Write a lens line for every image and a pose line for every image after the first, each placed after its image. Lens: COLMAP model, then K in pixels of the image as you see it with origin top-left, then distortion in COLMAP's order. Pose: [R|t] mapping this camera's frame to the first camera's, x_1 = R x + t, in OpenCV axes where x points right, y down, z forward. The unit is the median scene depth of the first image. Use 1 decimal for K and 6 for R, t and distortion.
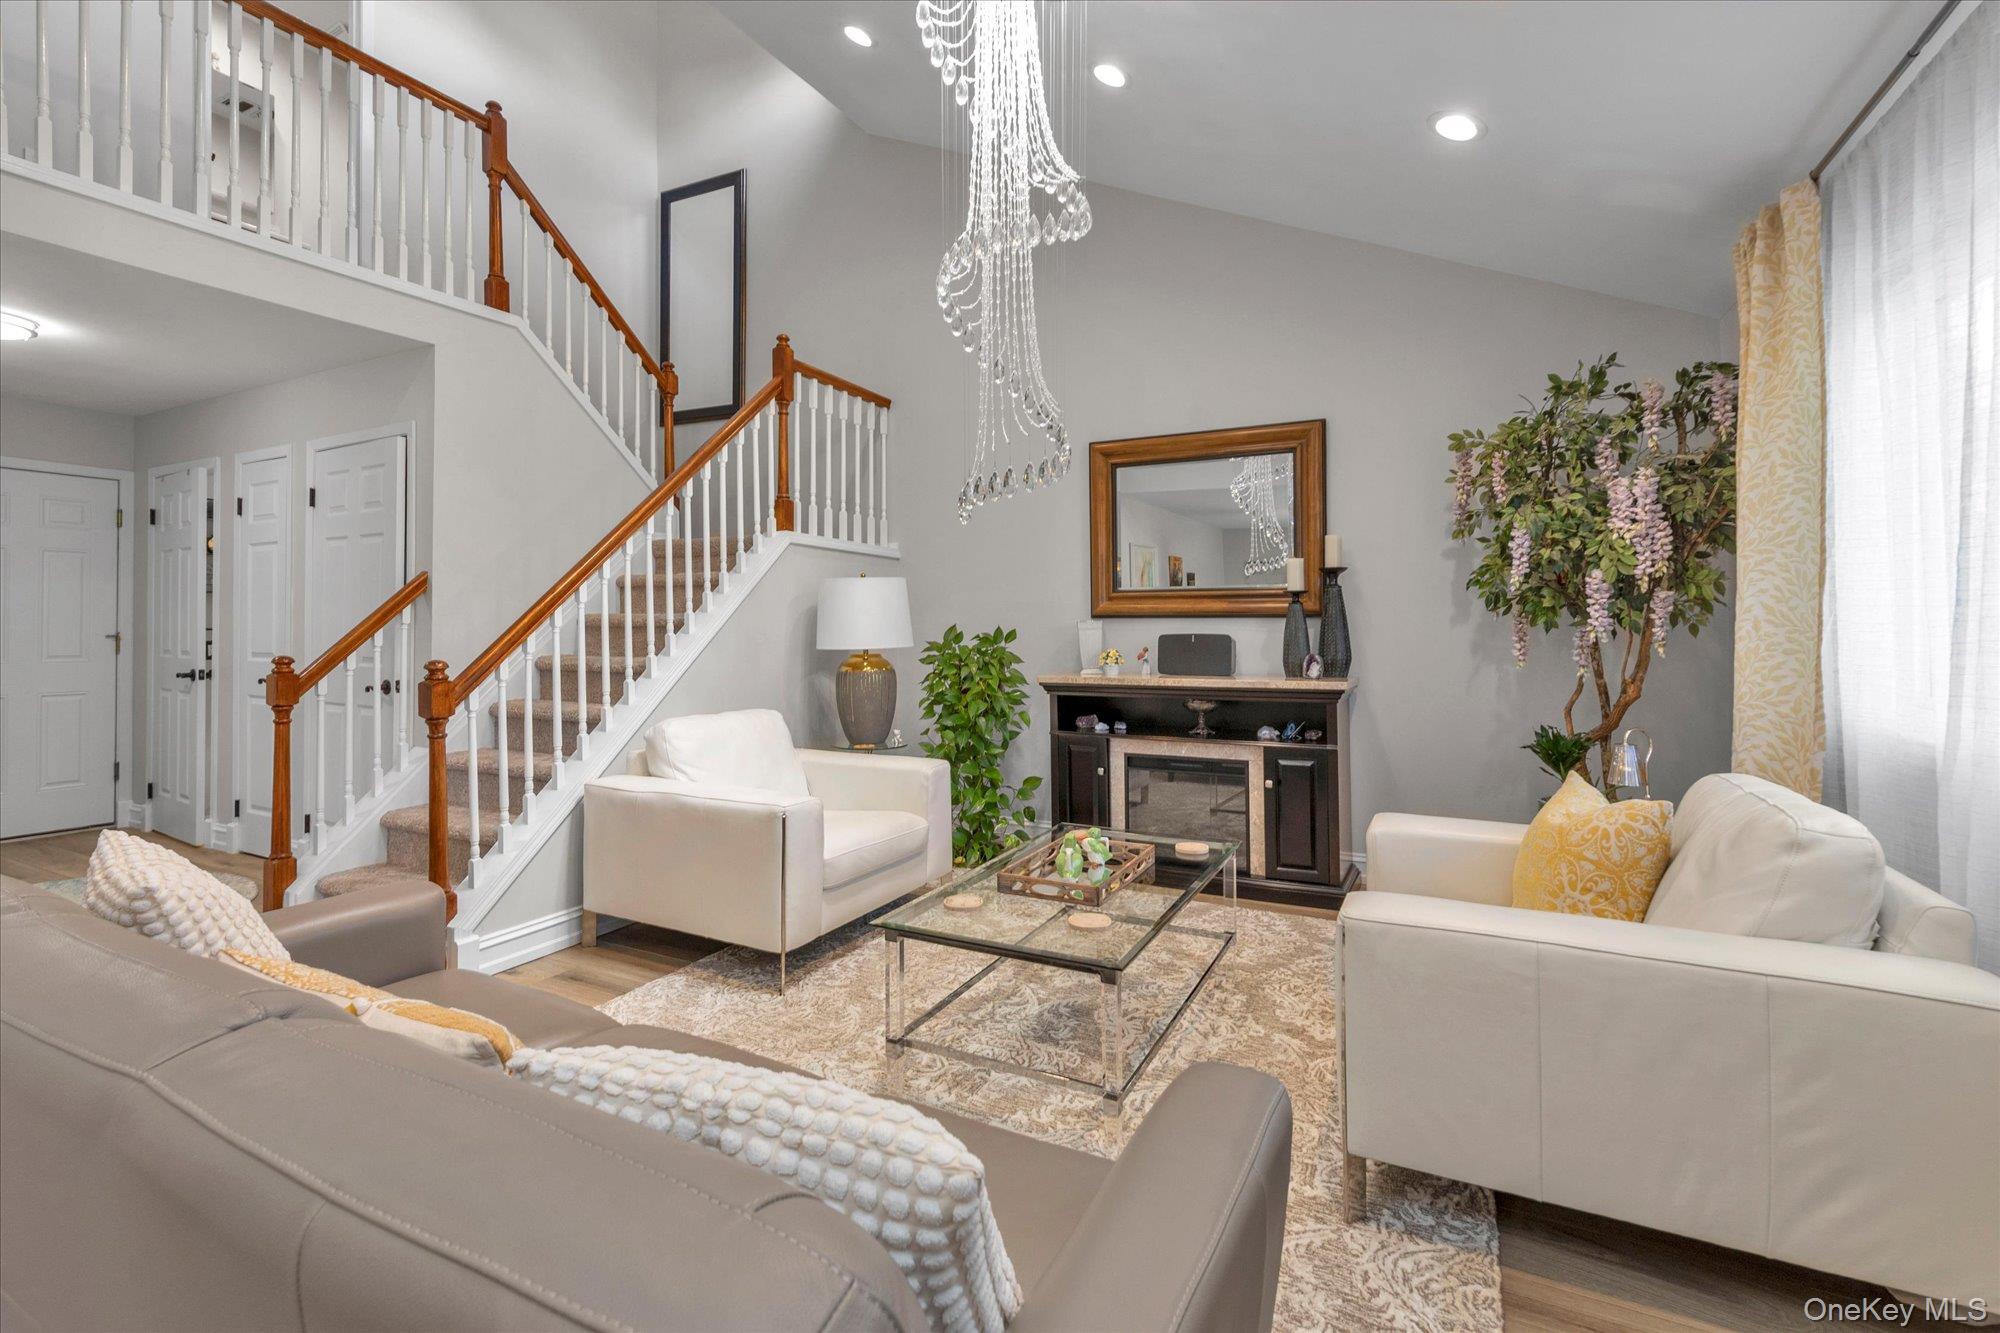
lens RADIAL K [[863.2, 0, 997.2], [0, 863.2, 645.1], [0, 0, 1]] dist [-0.000444, 0.000148]
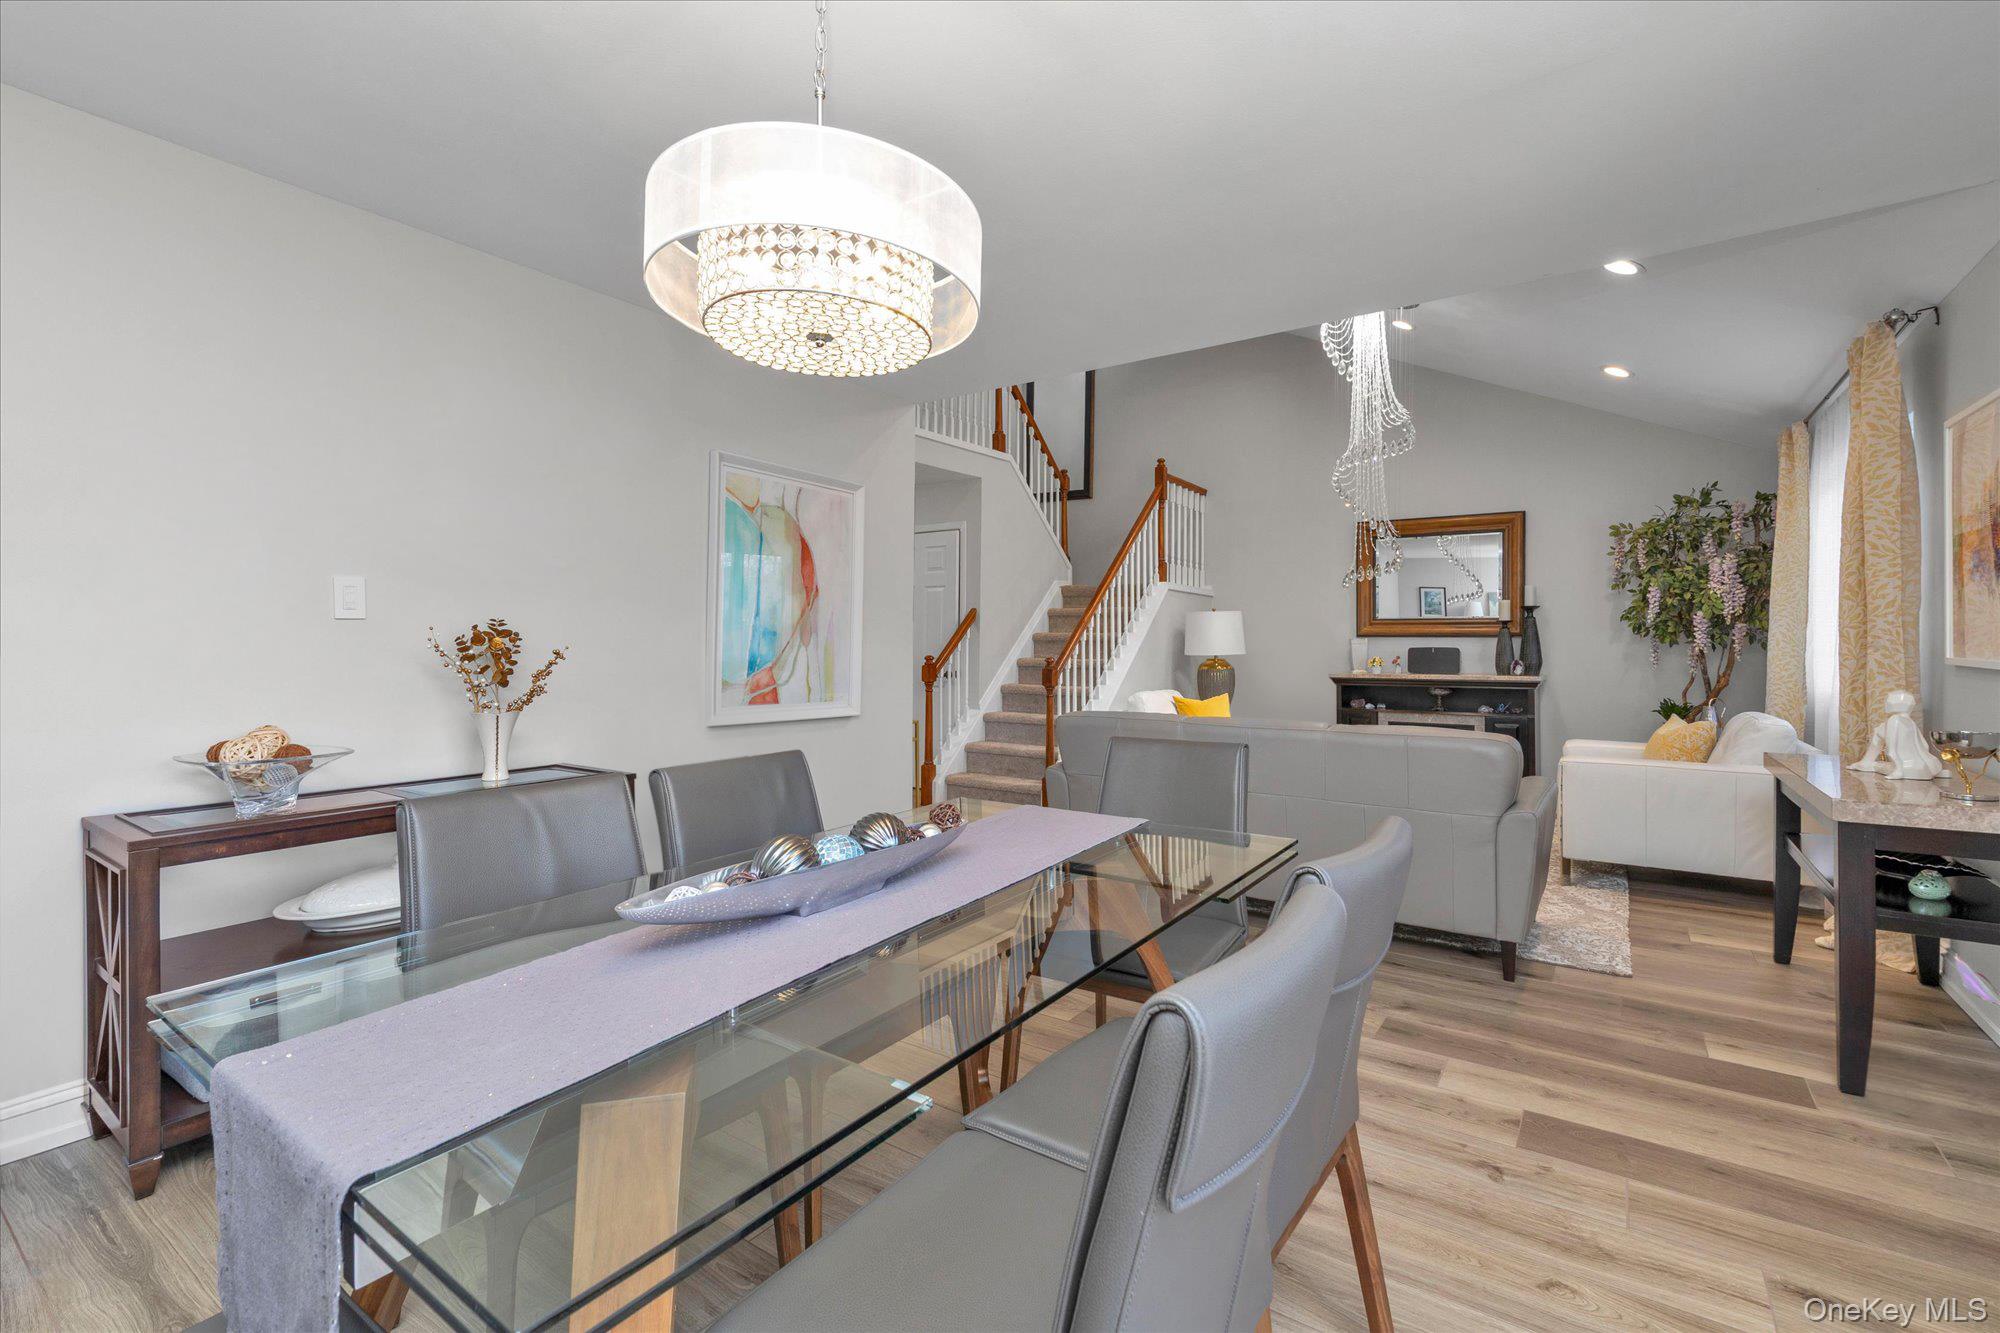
lens RADIAL K [[863.2, 0, 1006.5], [0, 863.2, 660.1], [0, 0, 1]] dist [-0.000444, 0.000148]
pose [[0.992437, 0.008315, -0.122475, -0.437111], [-0.008493, 0.999963, -0.000935, 0.023431], [0.122462, 0.001968, 0.992471, -0.815899]]
